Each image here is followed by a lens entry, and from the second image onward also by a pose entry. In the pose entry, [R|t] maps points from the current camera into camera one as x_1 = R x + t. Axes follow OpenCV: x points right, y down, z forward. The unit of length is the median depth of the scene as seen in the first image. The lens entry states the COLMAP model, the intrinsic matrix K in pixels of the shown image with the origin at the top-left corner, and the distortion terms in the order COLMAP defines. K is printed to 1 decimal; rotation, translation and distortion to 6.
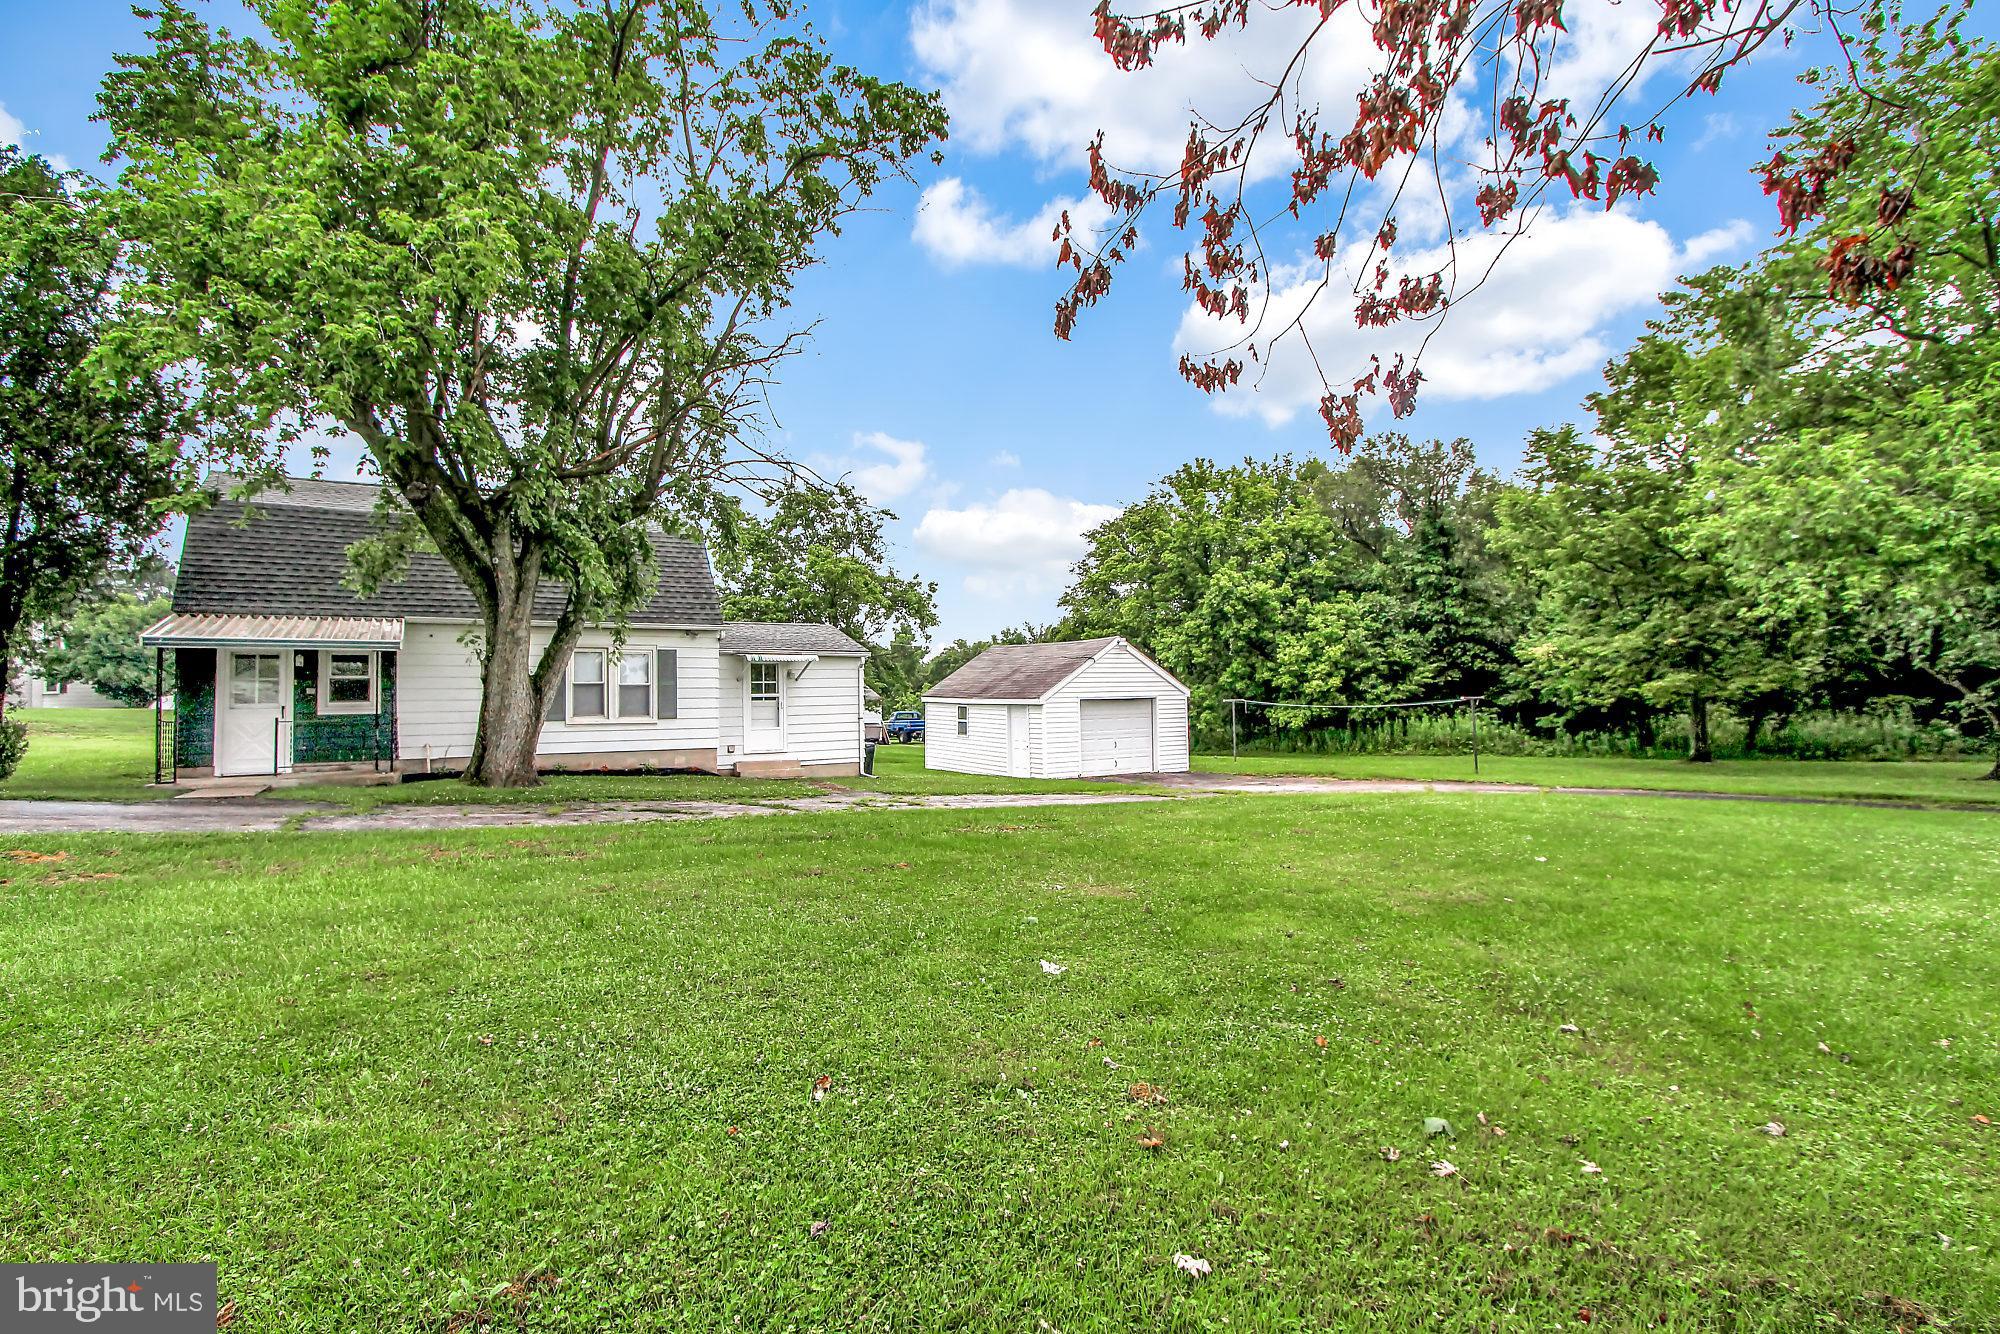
lens RADIAL K [[929.7, 0, 998.1], [0, 929.7, 653.6], [0, 0, 1]] dist [-0.000917, 0.001114]
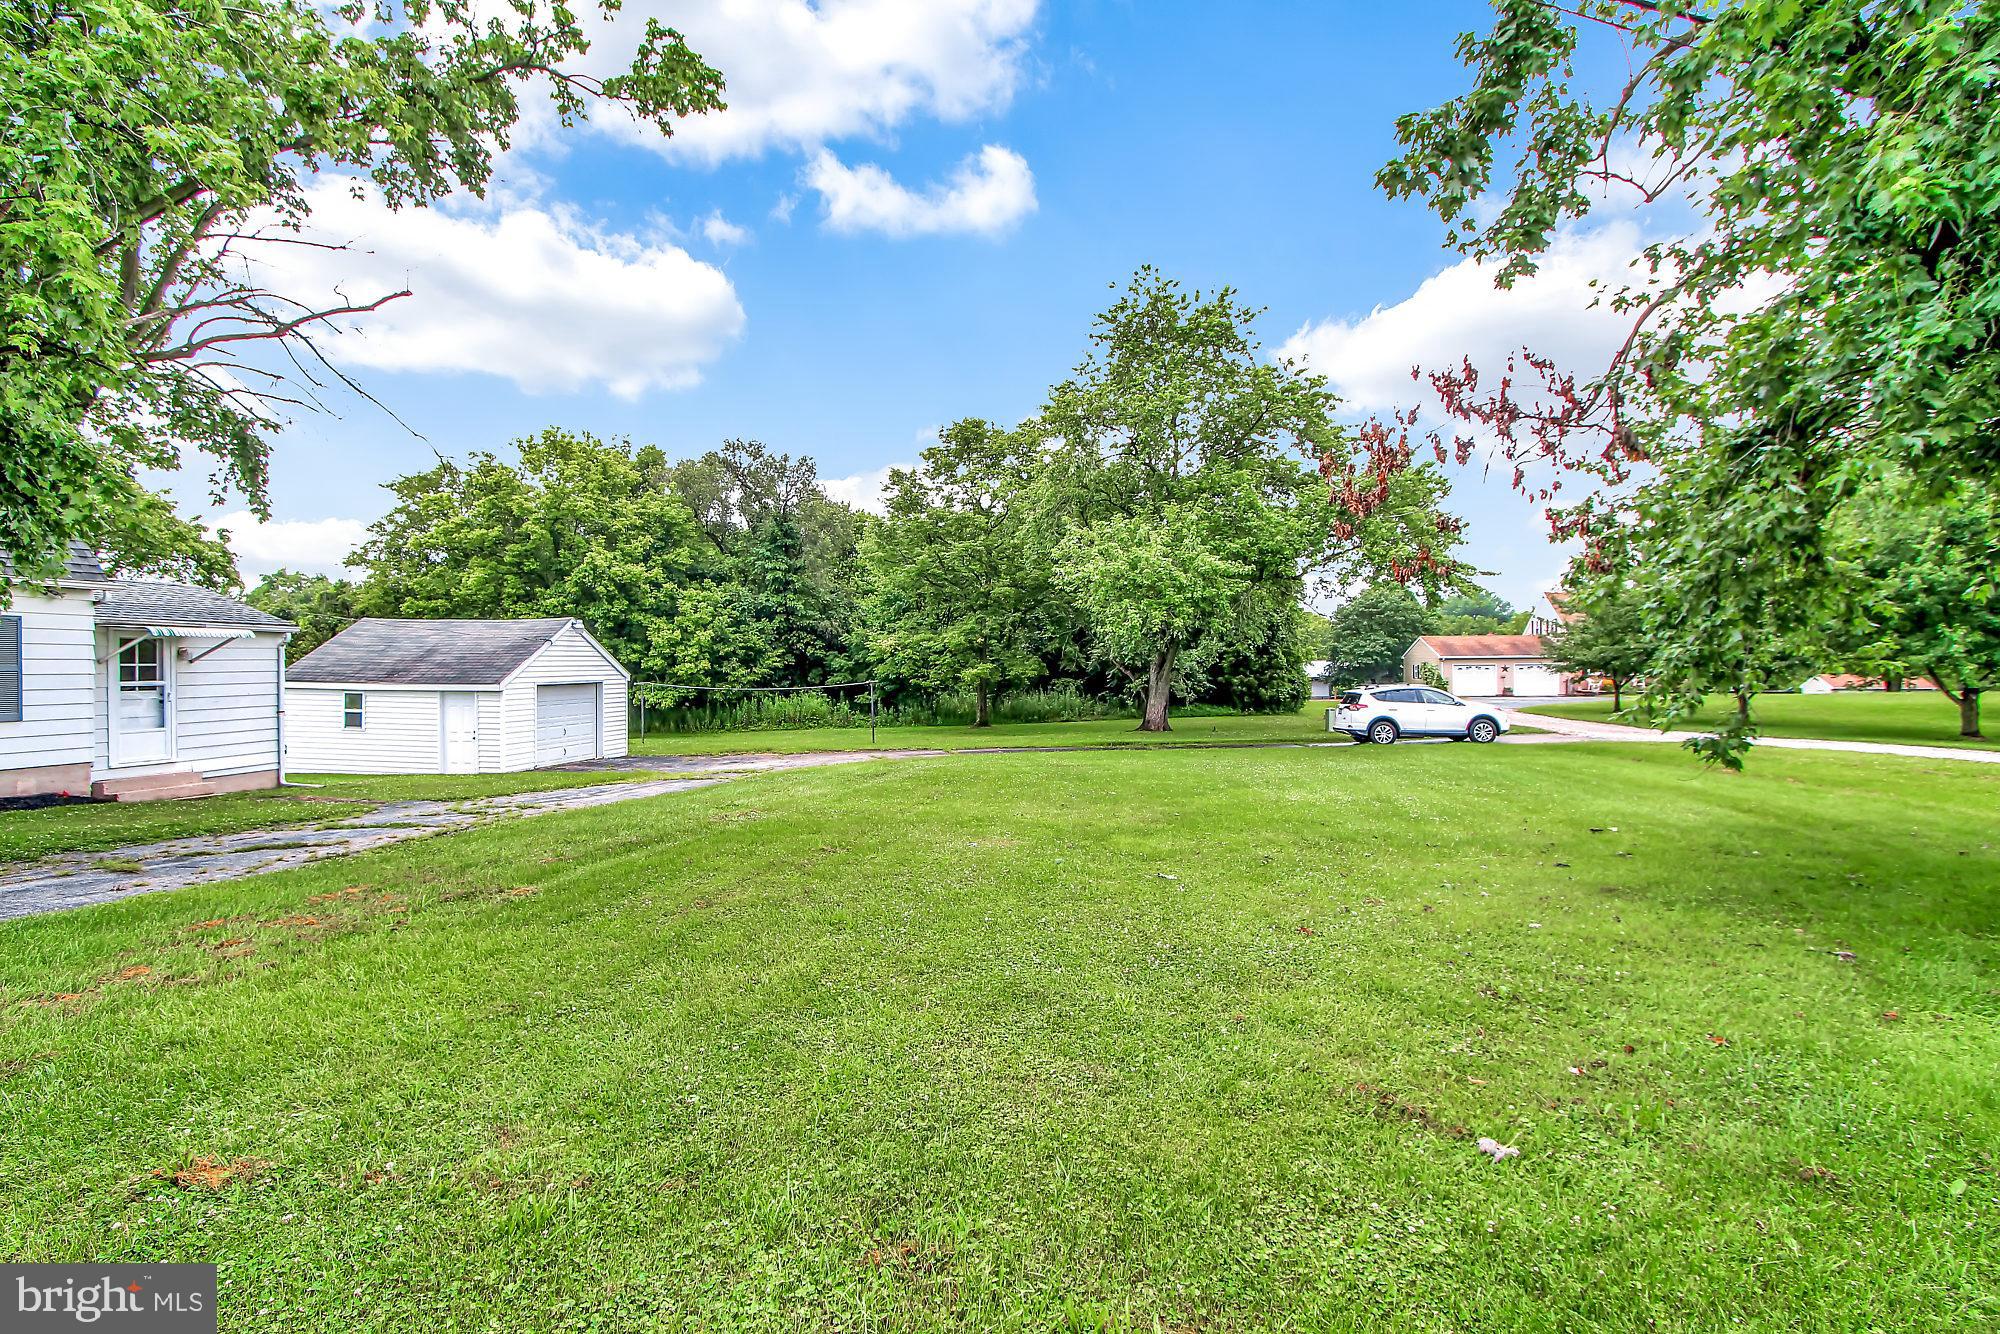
lens RADIAL K [[929.7, 0, 998.1], [0, 929.7, 653.6], [0, 0, 1]] dist [-0.000917, 0.001114]
pose [[0.685231, 0.017832, 0.728107, -0.180288], [-0.036298, 0.999294, 0.009687, -0.004966], [-0.727421, -0.033067, 0.685395, 0.022794]]
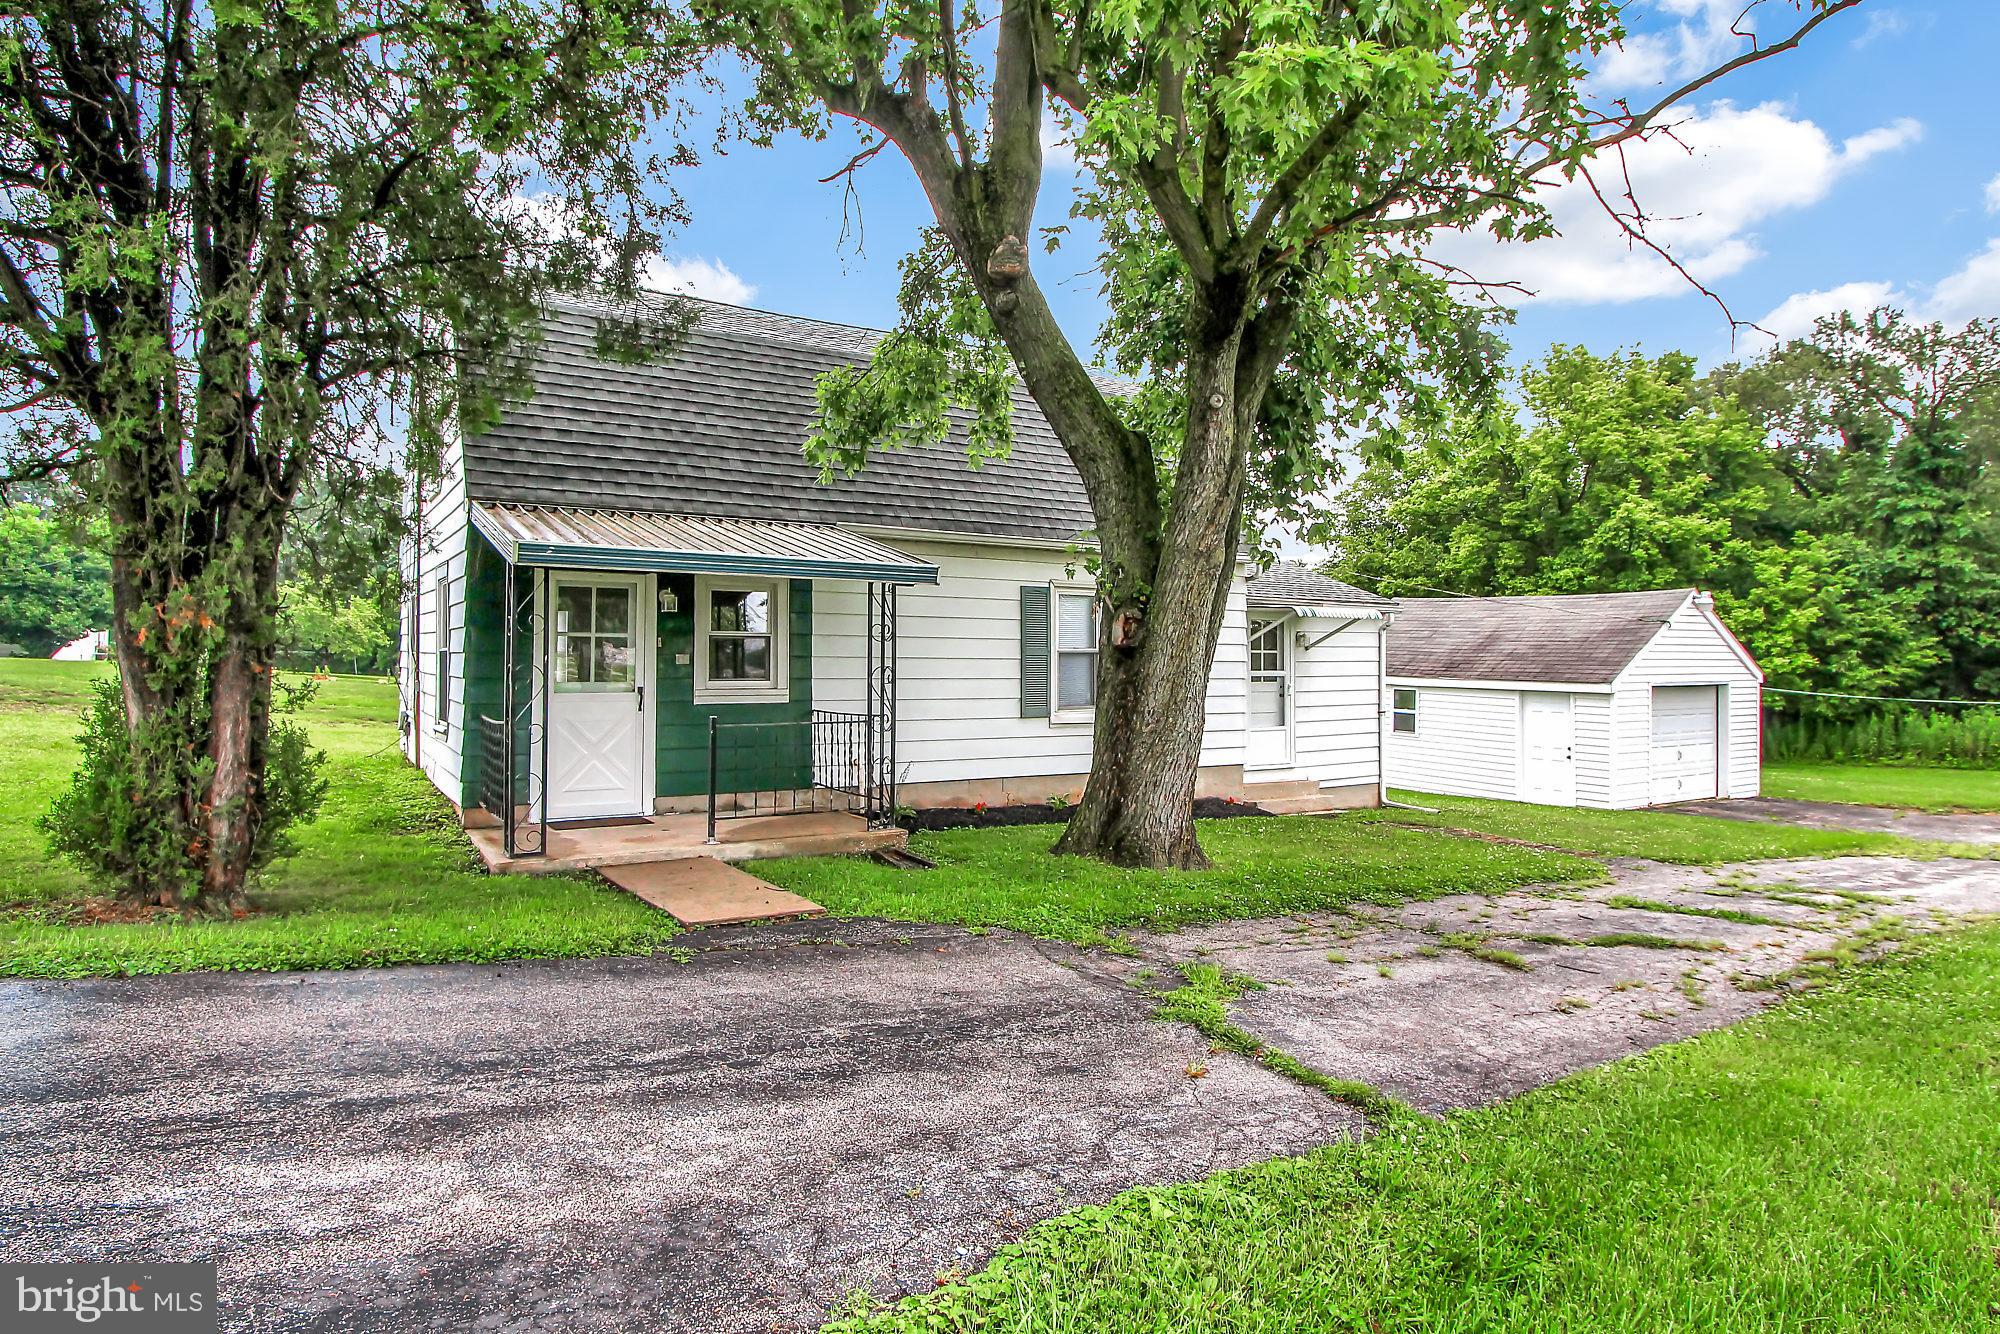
lens RADIAL K [[1107.7, 0, 994.0], [0, 1107.7, 633.5], [0, 0, 1]] dist [-0.000237, 0.000183]
pose [[0.999760, 0.021657, 0.003242, -0.247285], [-0.021730, 0.999466, 0.024423, 0.002967], [-0.002712, -0.024488, 0.999696, 0.163647]]
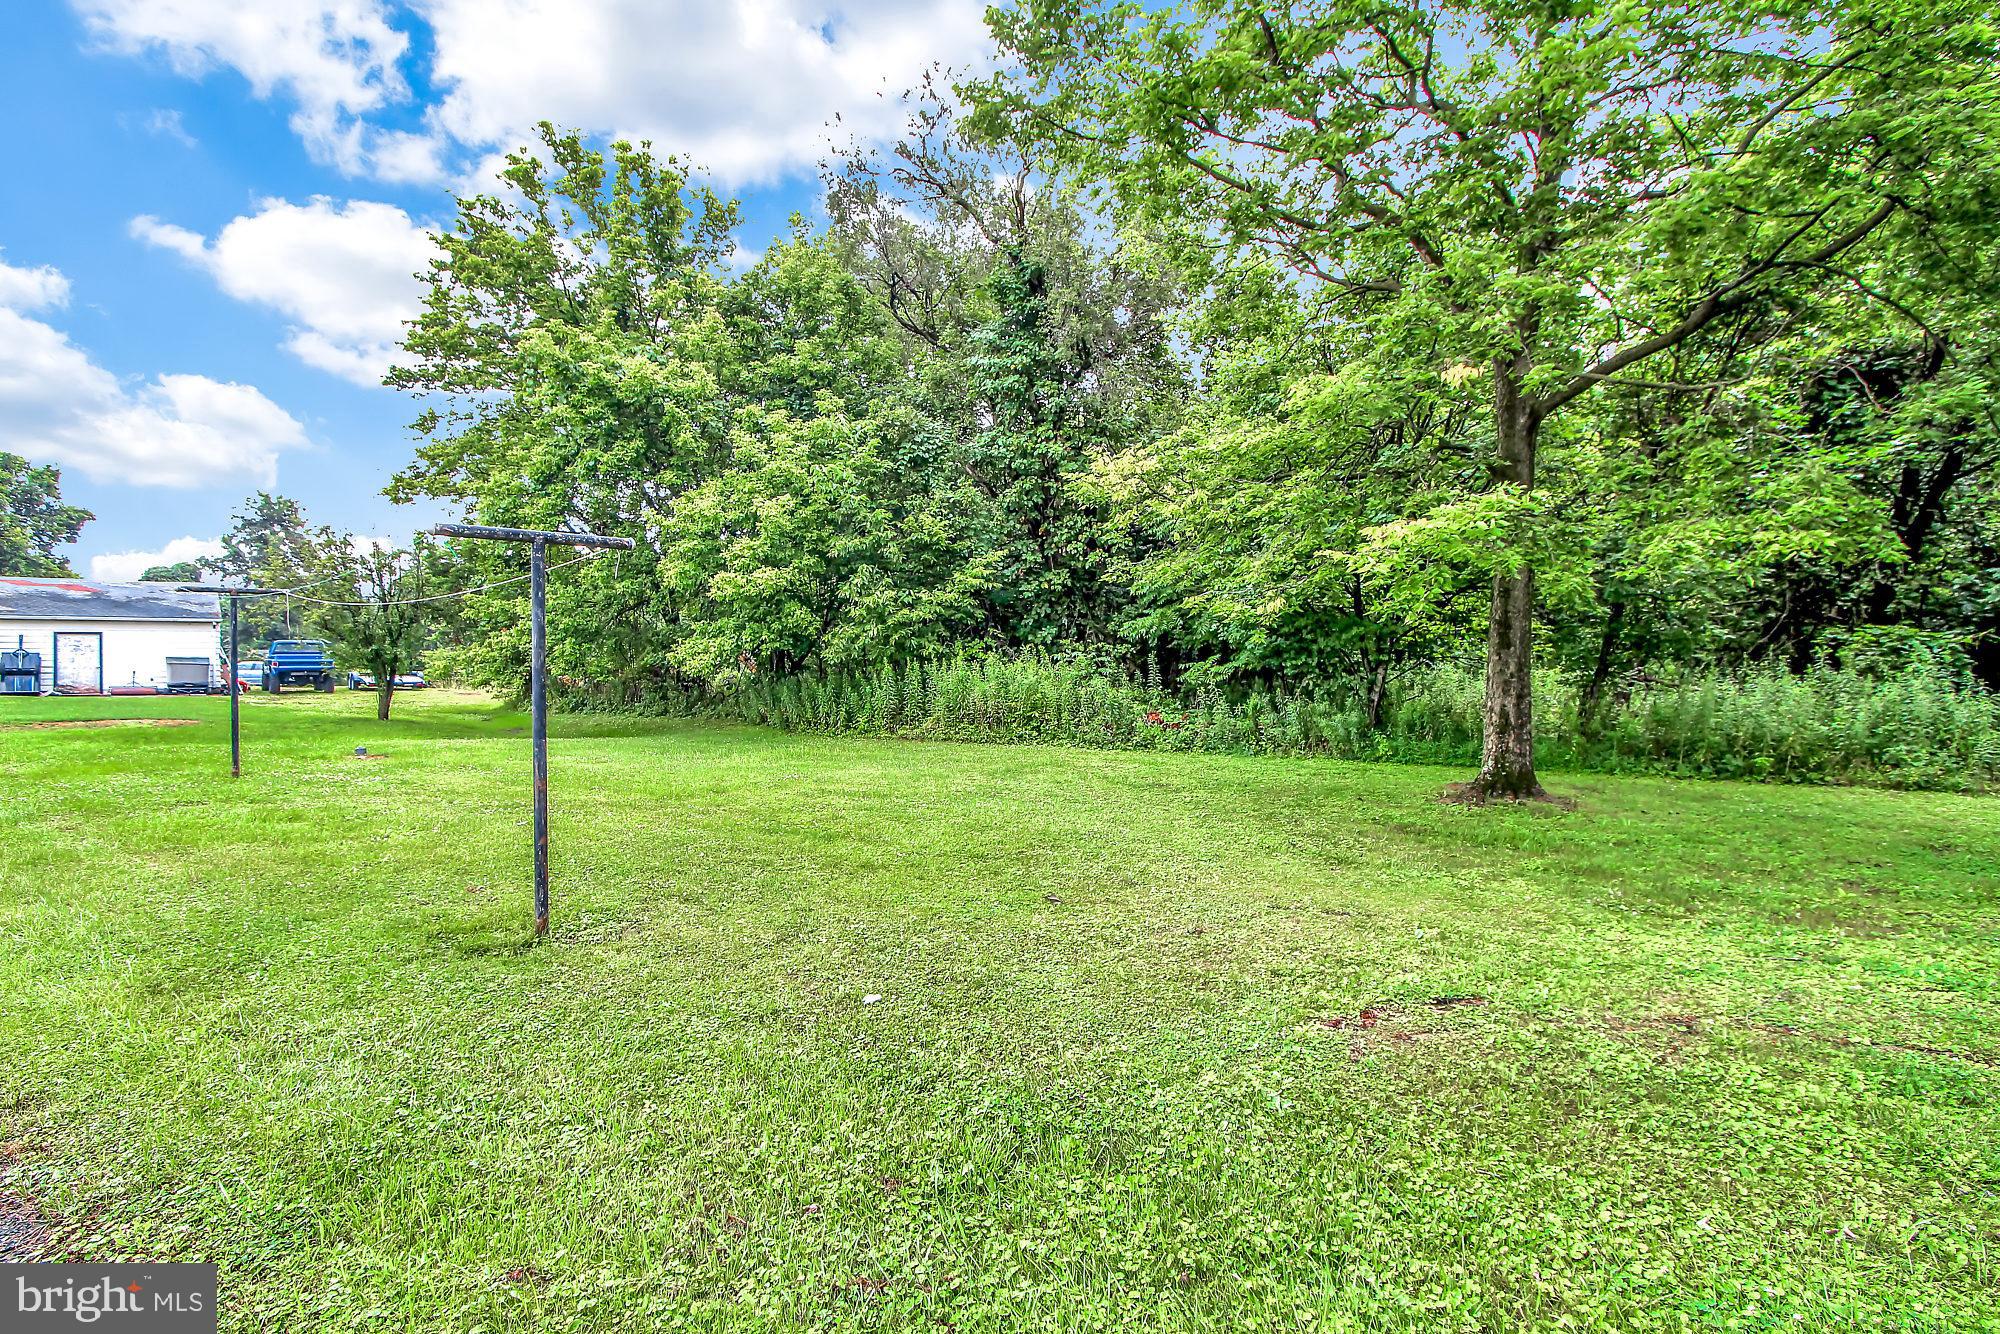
lens RADIAL K [[929.7, 0, 998.1], [0, 929.7, 653.6], [0, 0, 1]] dist [-0.000917, 0.001114]
pose [[0.978859, 0.020467, 0.203510, 0.371332], [-0.032493, 0.997906, 0.055927, 0.037958], [-0.201940, -0.061357, 0.977474, 0.522738]]
